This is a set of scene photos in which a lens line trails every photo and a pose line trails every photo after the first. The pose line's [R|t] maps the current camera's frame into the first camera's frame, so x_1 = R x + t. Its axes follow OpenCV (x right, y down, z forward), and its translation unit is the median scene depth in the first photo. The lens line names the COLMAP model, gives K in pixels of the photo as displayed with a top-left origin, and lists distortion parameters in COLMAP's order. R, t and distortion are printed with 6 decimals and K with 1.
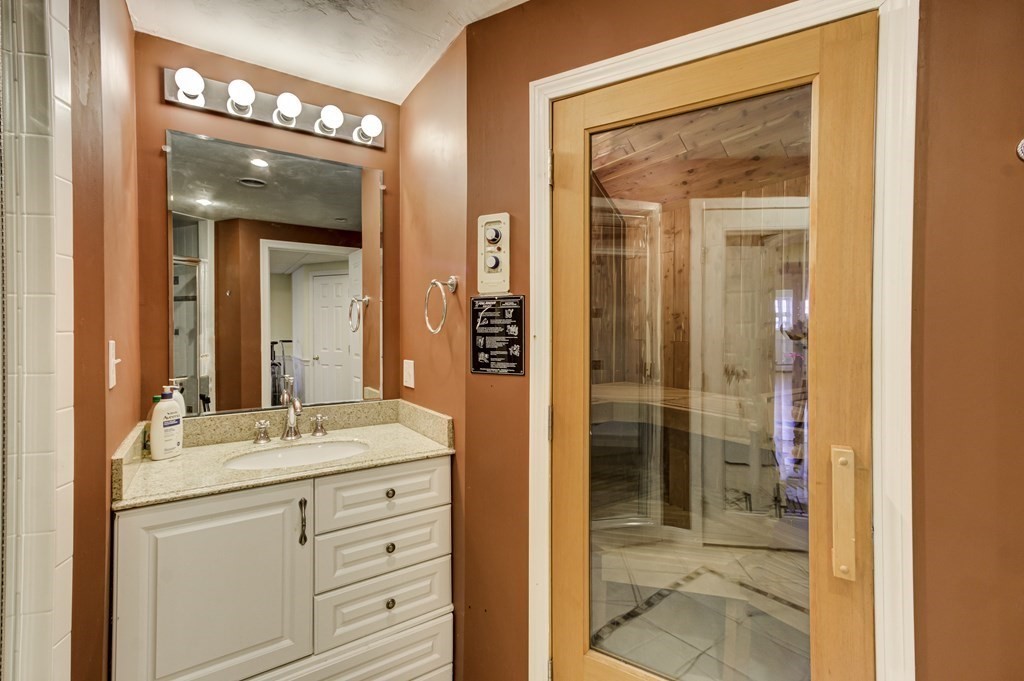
lens RADIAL K [[468.9, 0, 509.7], [0, 468.9, 331.3], [0, 0, 1]] dist [0.021351, 0.001868]
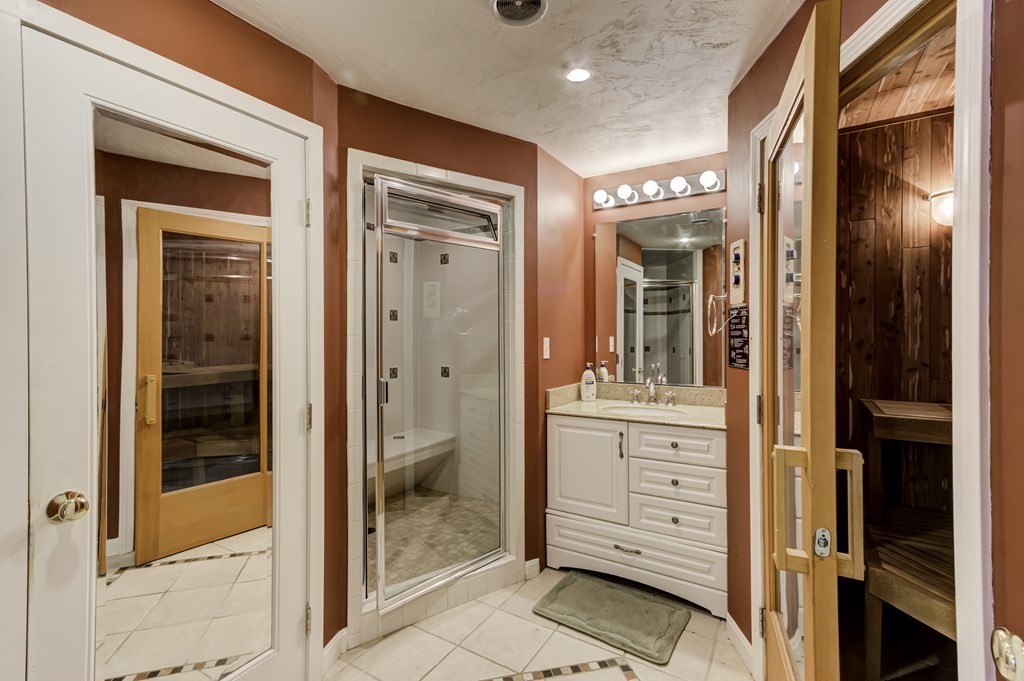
lens RADIAL K [[468.9, 0, 515.3], [0, 468.9, 336.8], [0, 0, 1]] dist [0.021351, 0.001868]
pose [[0.446527, 0.005304, -0.894754, 0.836606], [-0.001981, 0.999986, 0.004939, 0.001998], [0.894768, -0.000433, 0.446531, -0.096653]]
